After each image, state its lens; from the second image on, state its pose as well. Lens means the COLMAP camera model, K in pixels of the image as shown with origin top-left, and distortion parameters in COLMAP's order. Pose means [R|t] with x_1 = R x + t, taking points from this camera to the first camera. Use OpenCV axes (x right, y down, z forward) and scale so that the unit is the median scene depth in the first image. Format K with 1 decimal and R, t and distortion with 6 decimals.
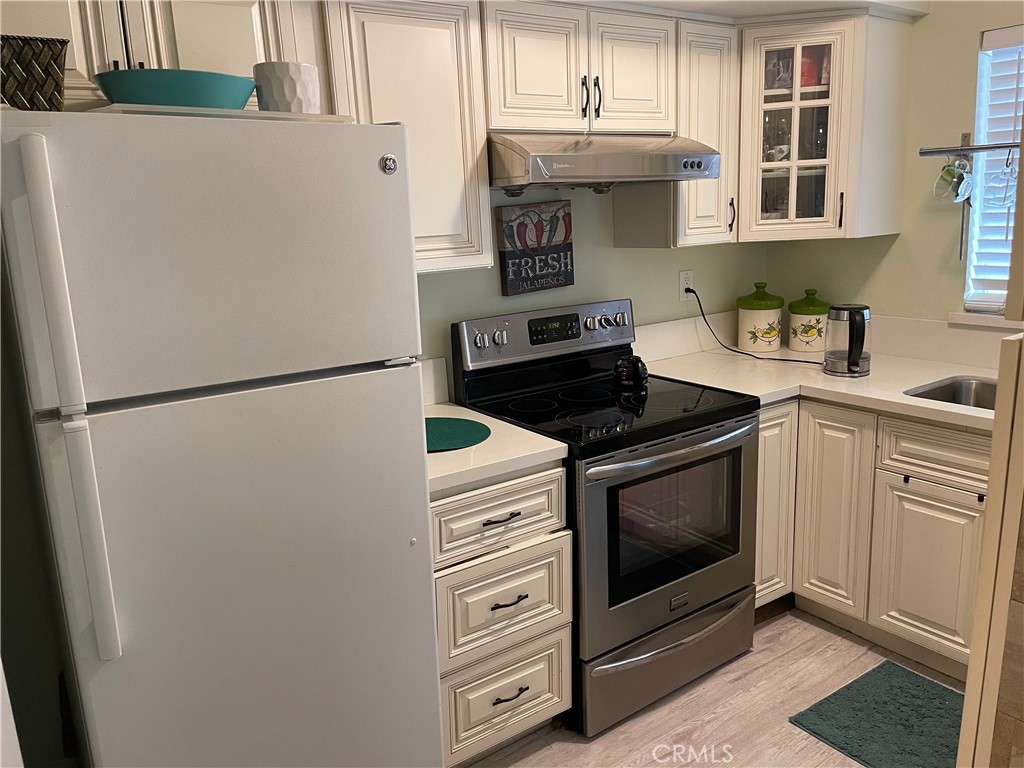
lens RADIAL K [[776.2, 0, 511.6], [0, 776.2, 380.3], [0, 0, 1]] dist [0.073126, -0.109133]
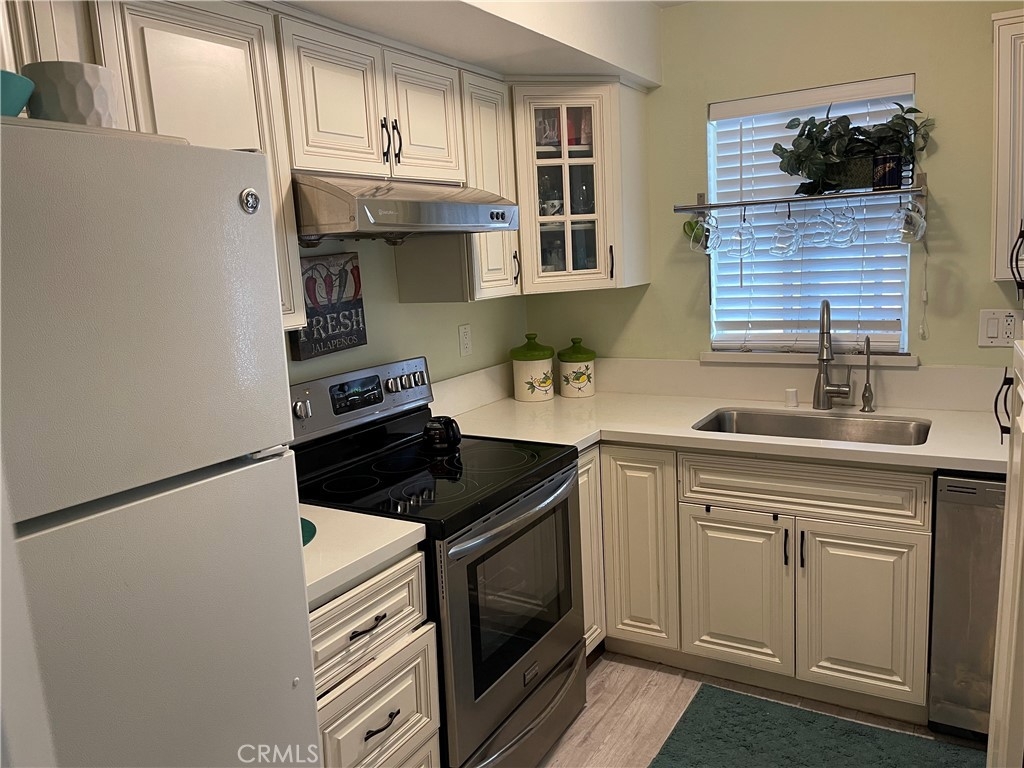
lens RADIAL K [[775.5, 0, 512.0], [0, 775.5, 384.0], [0, 0, 1]] dist [0.035272, -0.004082]
pose [[0.906010, -0.073753, 0.416780, -0.157322], [0.101651, 0.993797, -0.045110, -0.020678], [-0.410868, 0.083236, 0.907887, 0.123594]]
